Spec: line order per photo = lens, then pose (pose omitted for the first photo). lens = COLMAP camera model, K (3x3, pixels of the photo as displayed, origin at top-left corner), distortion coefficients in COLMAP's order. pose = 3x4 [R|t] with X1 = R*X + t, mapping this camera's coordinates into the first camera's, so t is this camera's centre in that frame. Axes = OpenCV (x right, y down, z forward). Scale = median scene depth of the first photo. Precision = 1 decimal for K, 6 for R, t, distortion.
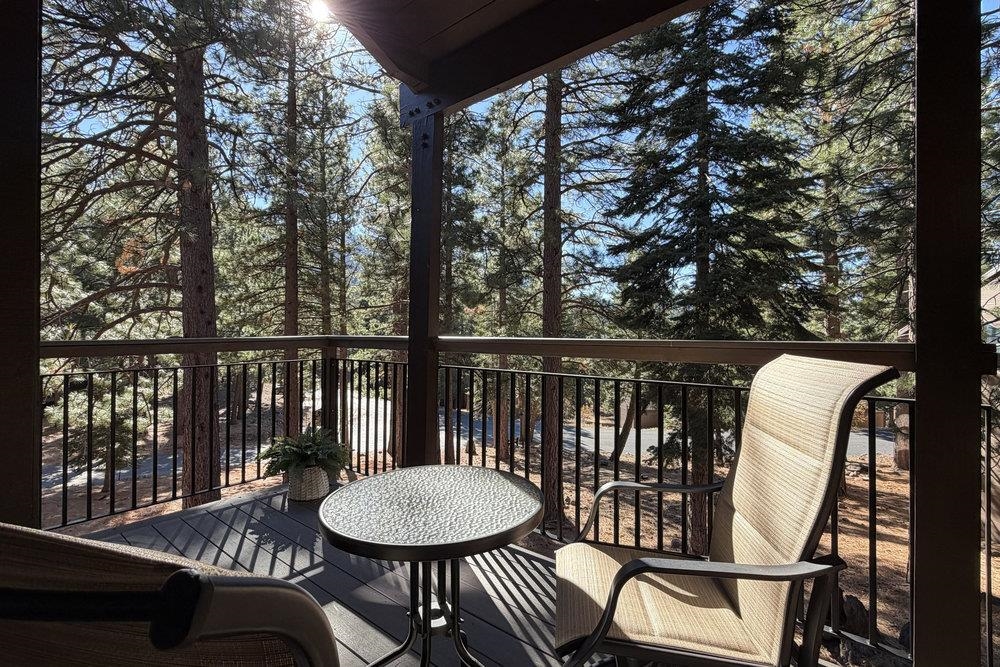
lens RADIAL K [[472.1, 0, 500.0], [0, 472.1, 333.5], [0, 0, 1]] dist [-0.012801, 0.000685]
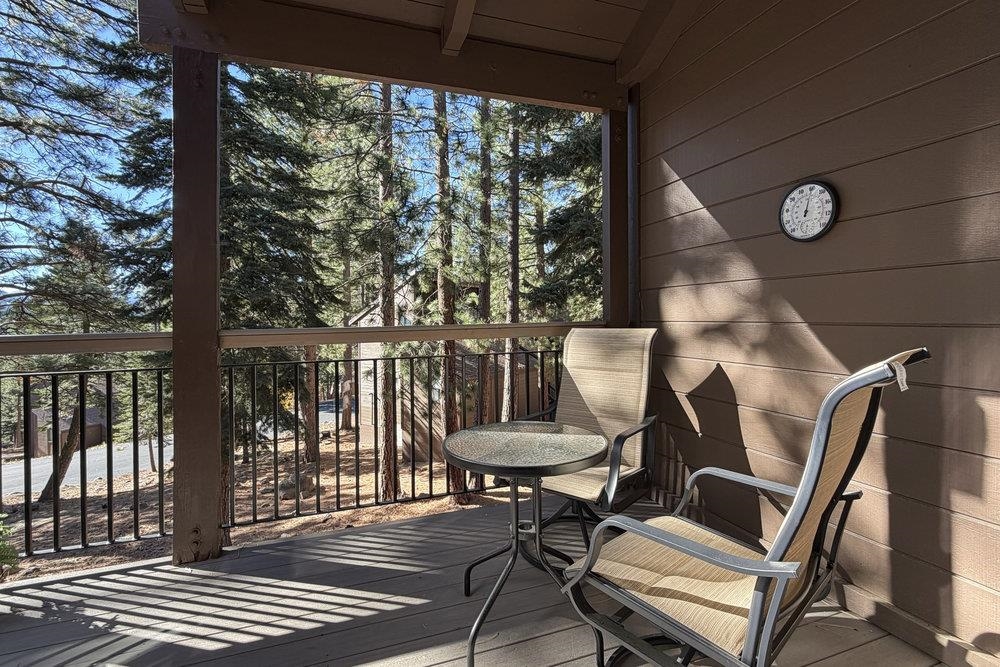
lens RADIAL K [[472.1, 0, 500.0], [0, 472.1, 333.5], [0, 0, 1]] dist [-0.012801, 0.000685]
pose [[0.497229, -0.031699, 0.867040, -0.130910], [0.017737, 0.999495, 0.026370, 0.000703], [-0.867438, 0.002267, 0.497540, 0.032298]]
